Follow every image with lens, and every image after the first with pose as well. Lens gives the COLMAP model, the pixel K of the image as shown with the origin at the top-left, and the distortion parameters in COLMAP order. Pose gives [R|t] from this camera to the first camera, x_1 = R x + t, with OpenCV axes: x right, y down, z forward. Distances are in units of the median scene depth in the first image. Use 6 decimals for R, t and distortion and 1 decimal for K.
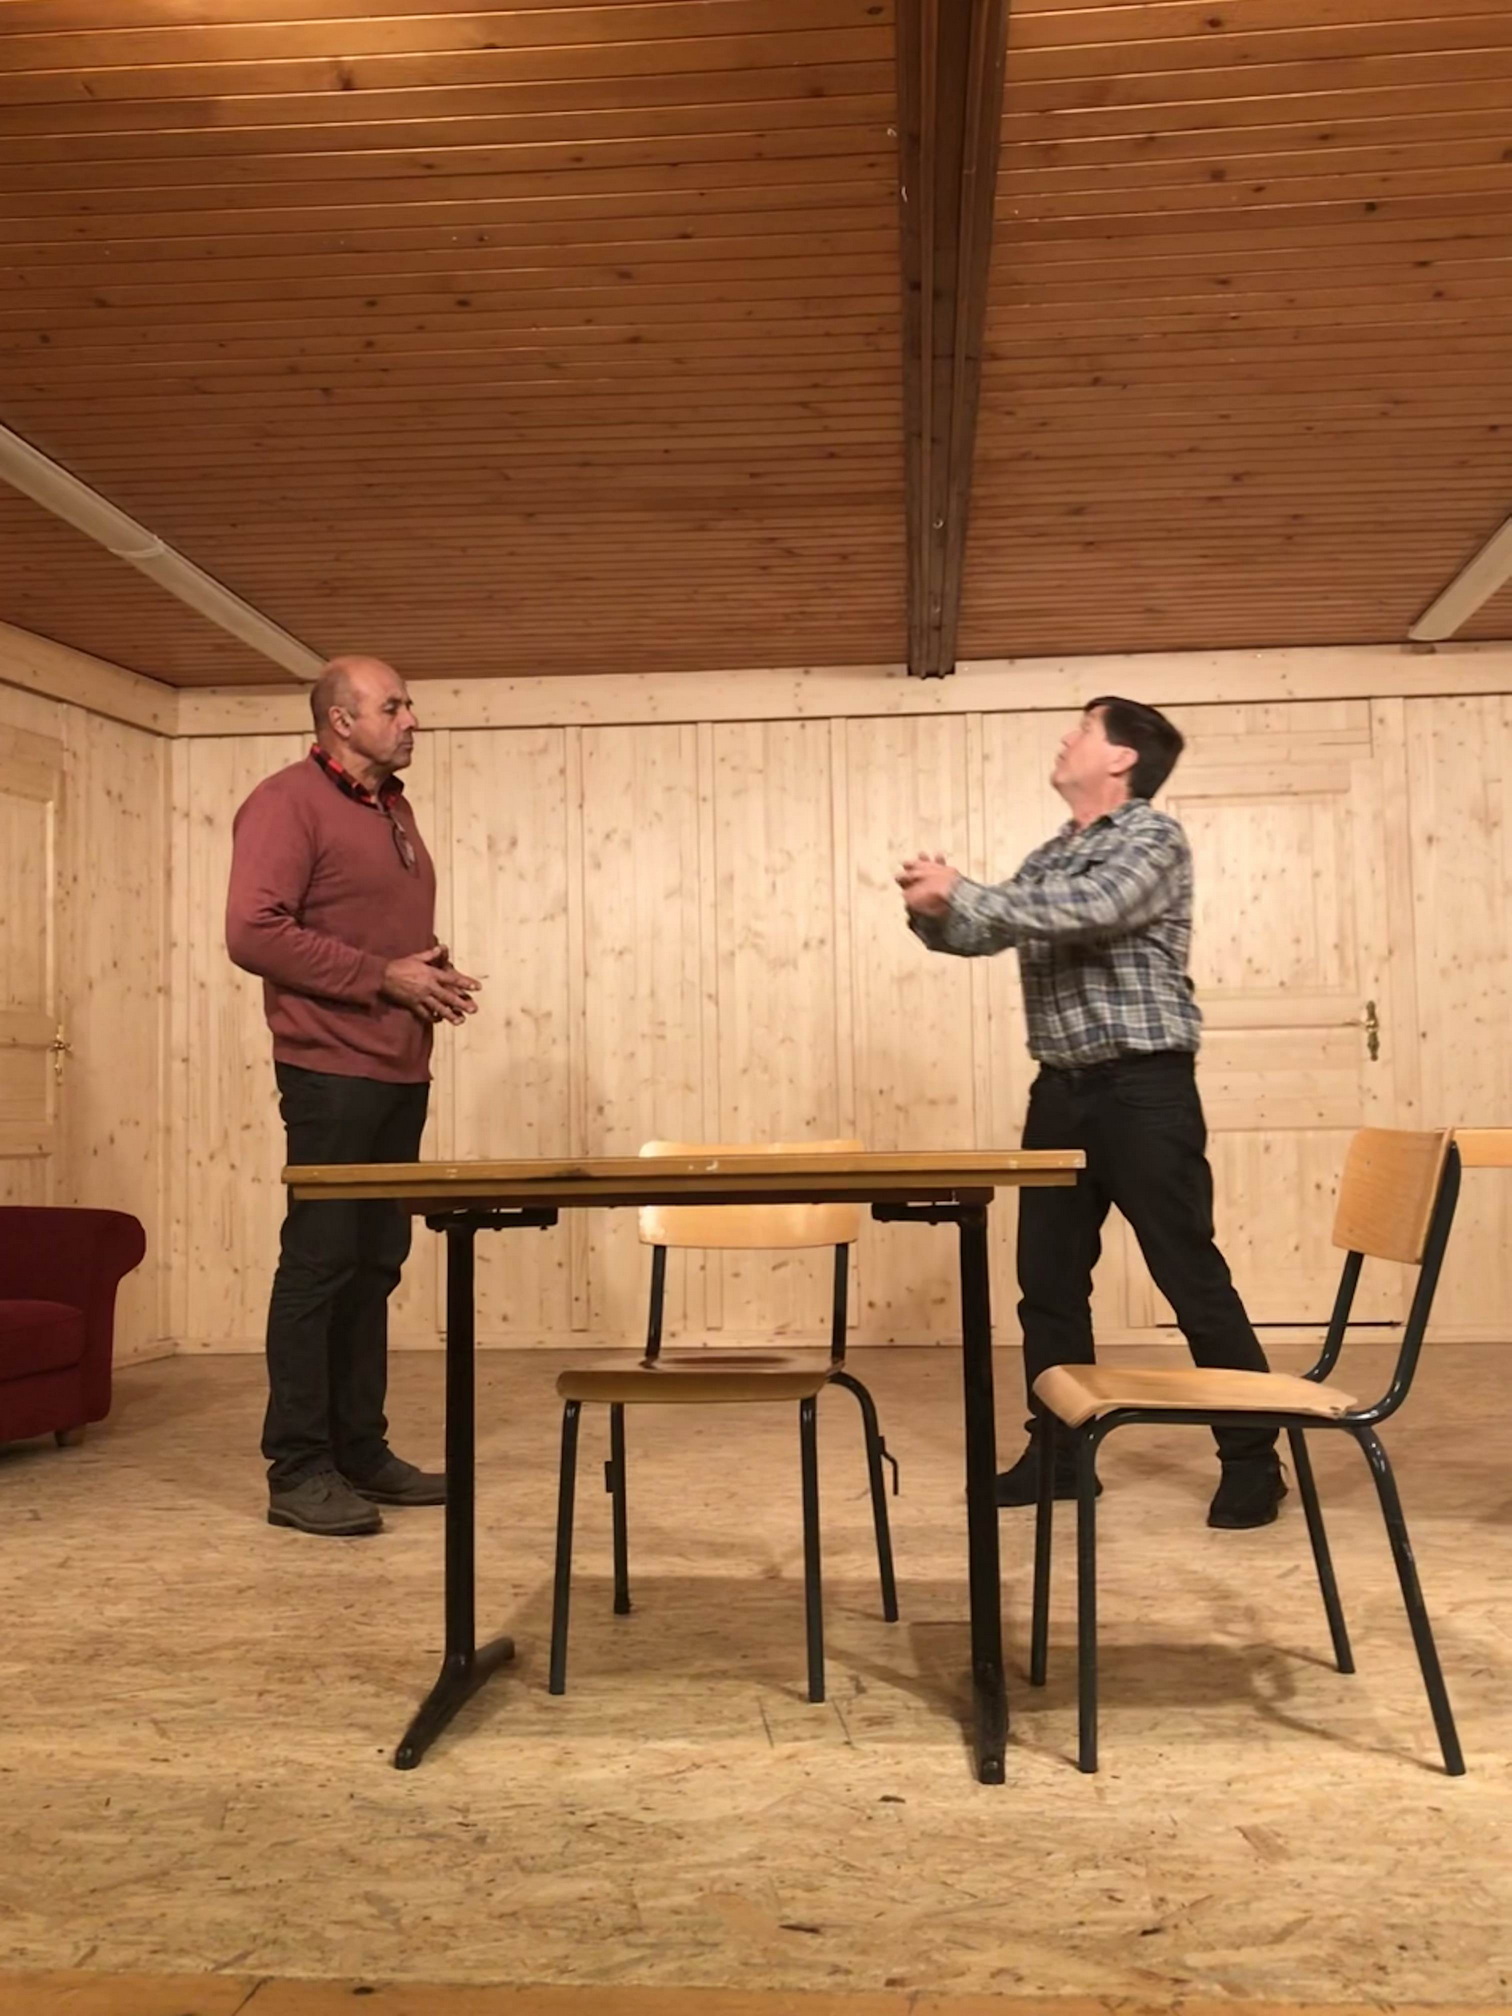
lens RADIAL K [[1864.4, 0, 755.9], [0, 1864.4, 1012.6], [0, 0, 1]] dist [0.021667, 0.000000]
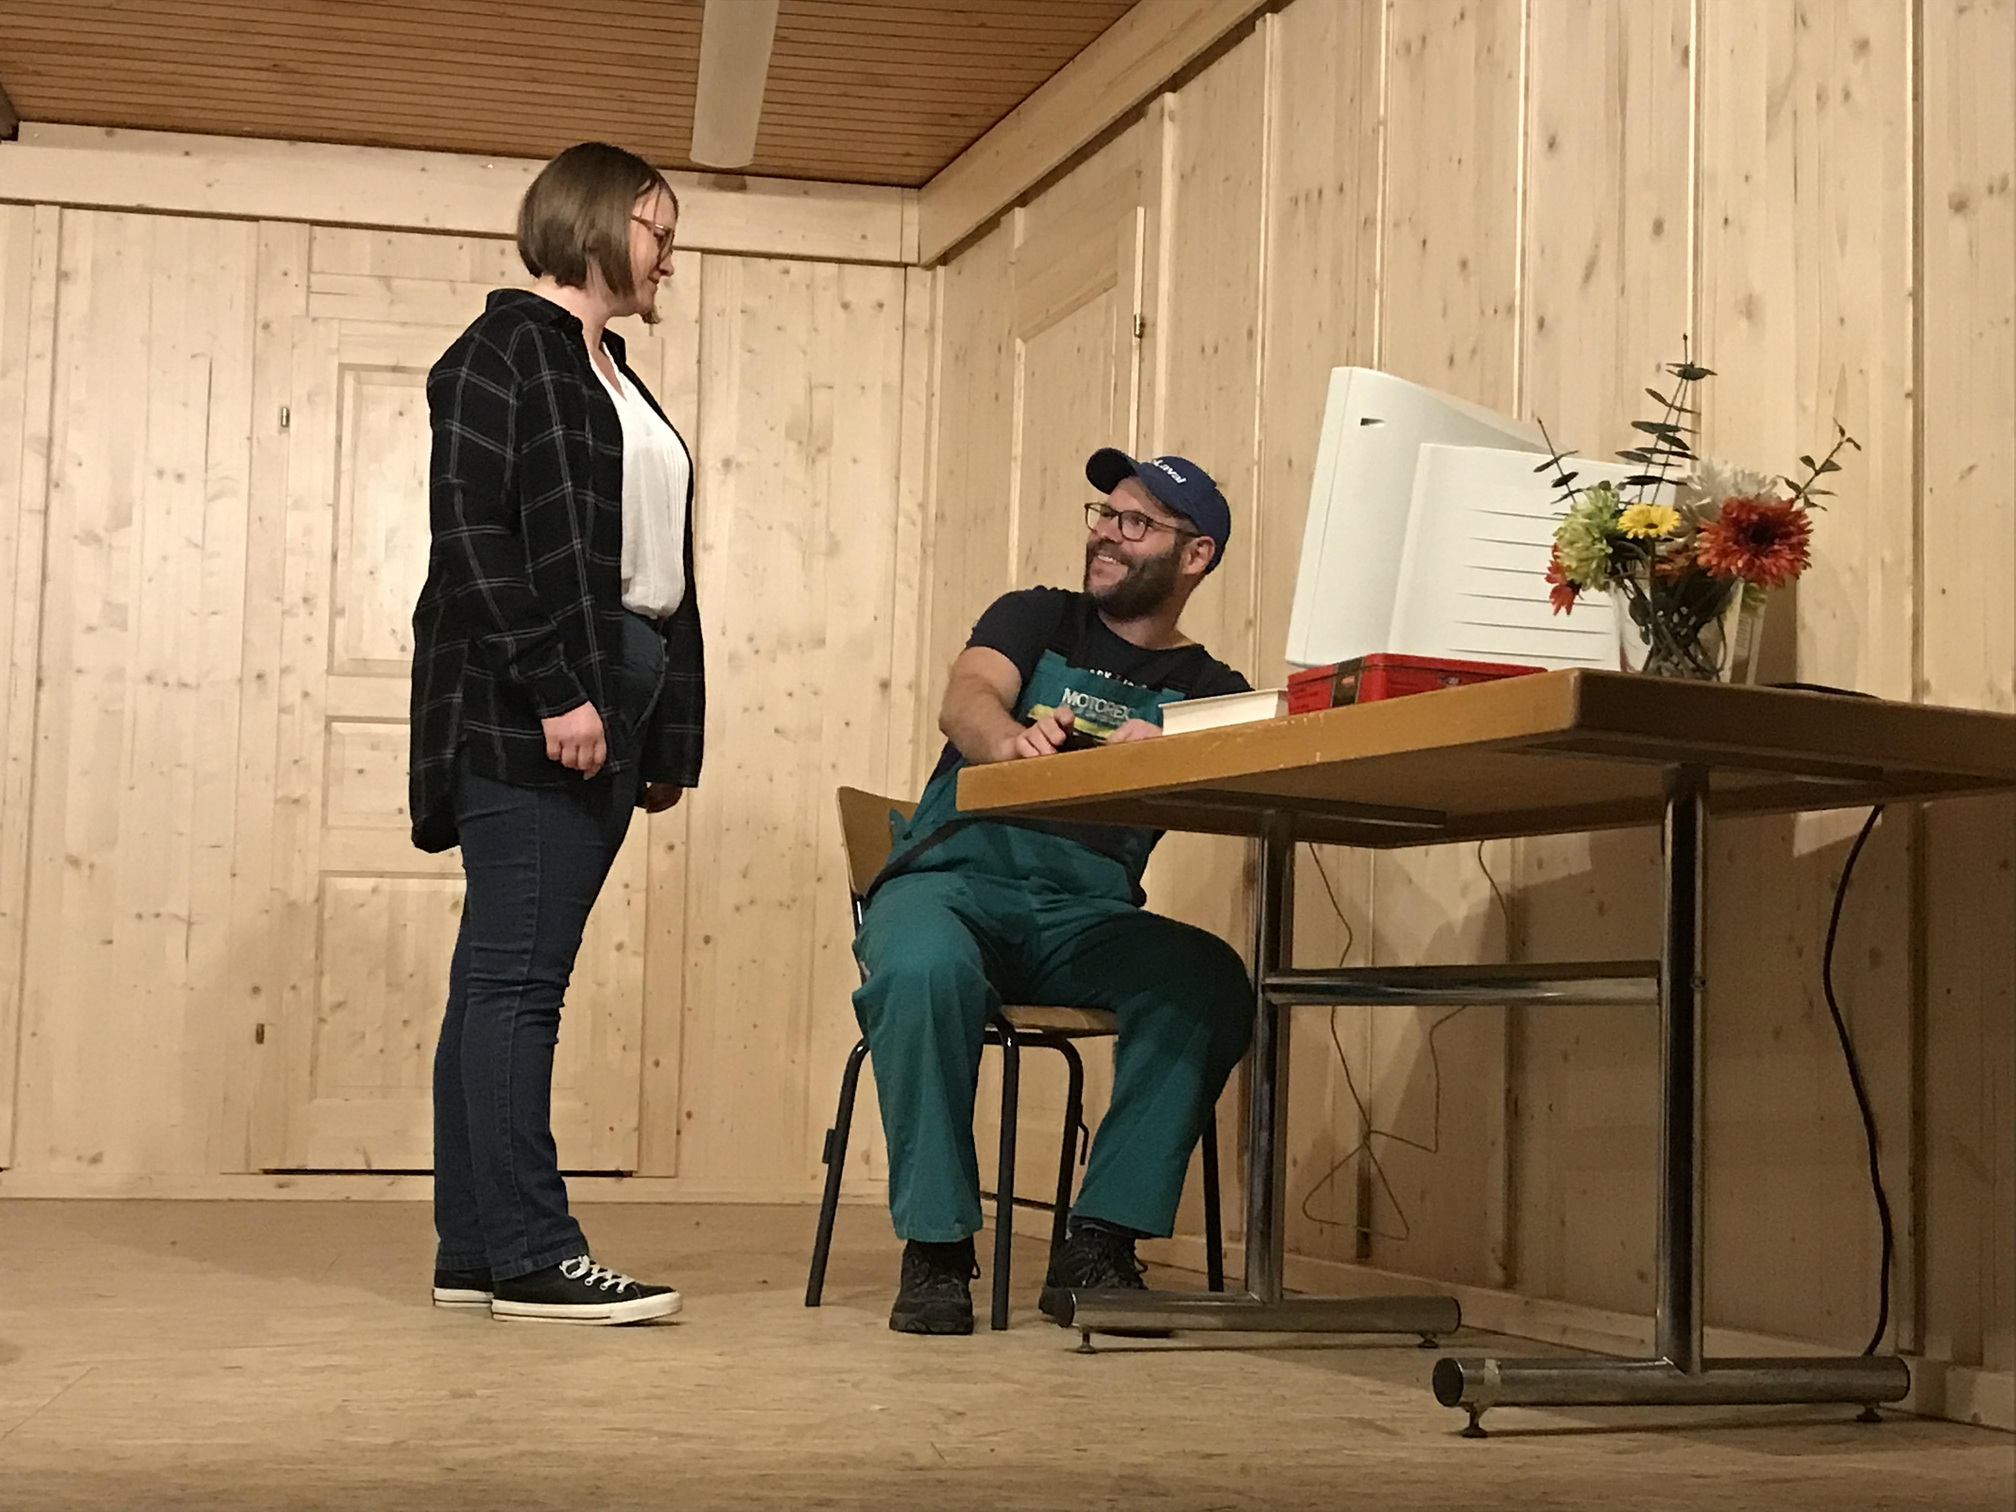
lens RADIAL K [[3124.0, 0, 985.4], [0, 3124.0, 728.8], [0, 0, 1]] dist [0.098235, 0.000000]
pose [[0.969010, 0.064084, 0.238565, 0.190598], [-0.055398, 0.997540, -0.042942, 0.048785], [-0.240730, 0.028395, 0.970177, -0.127321]]
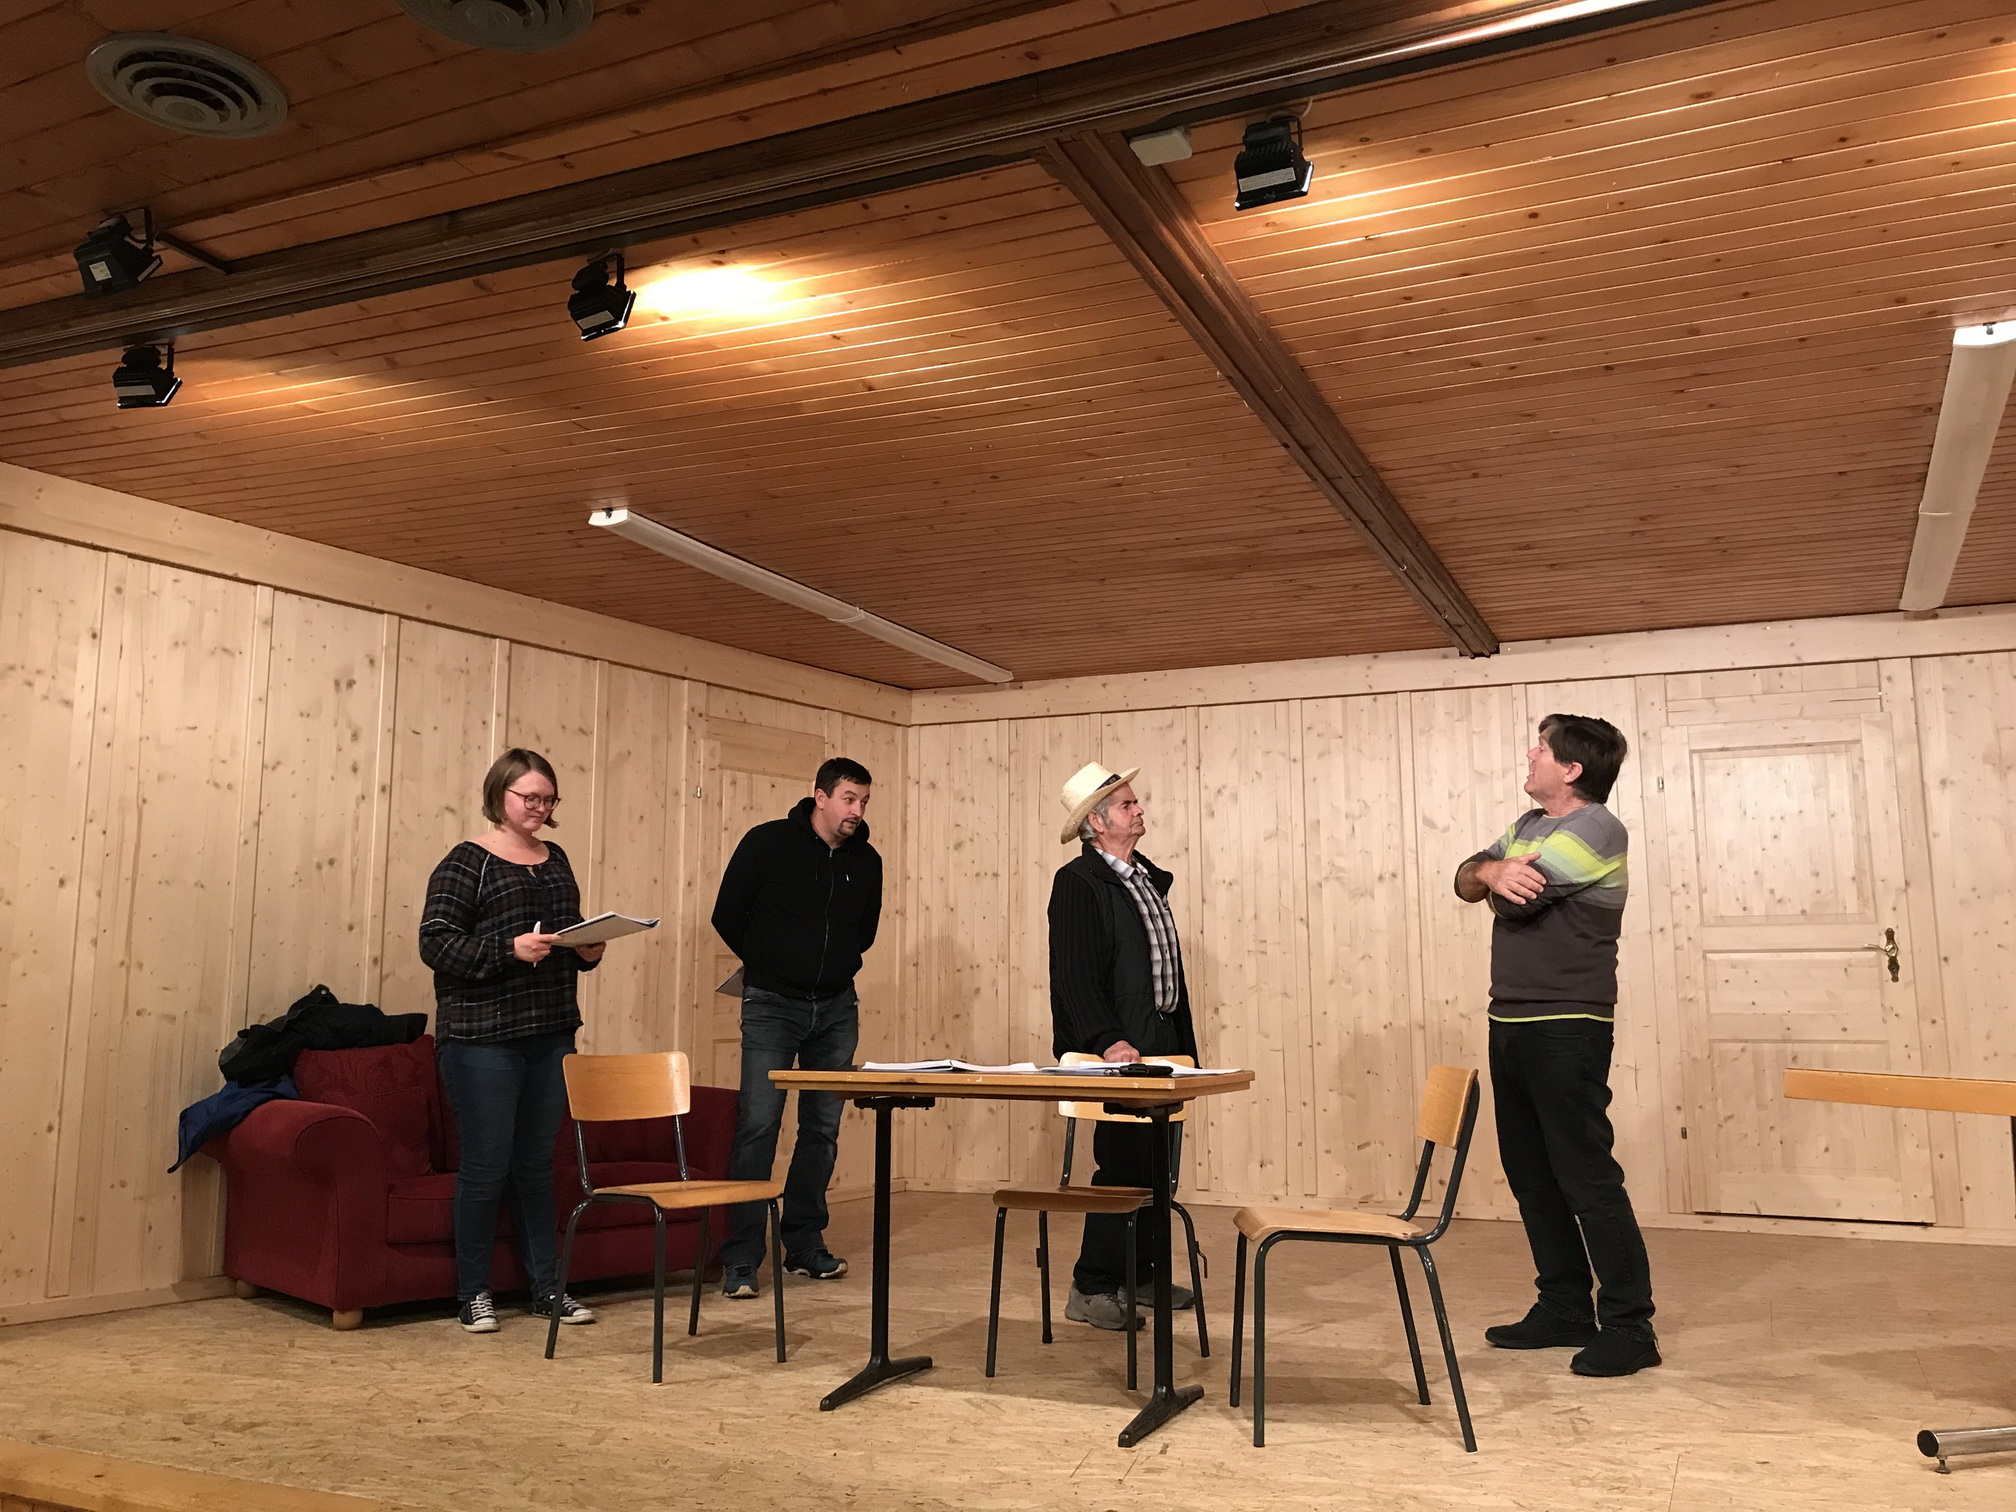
lens RADIAL K [[1661.6, 0, 1005.6], [0, 1661.6, 748.2], [0, 0, 1]] dist [0.031609, -0.032547]
pose [[0.947550, -0.030286, -0.318170, 0.151533], [0.003317, 0.996379, -0.084963, -0.030501], [0.319591, 0.079451, 0.944219, -0.127172]]
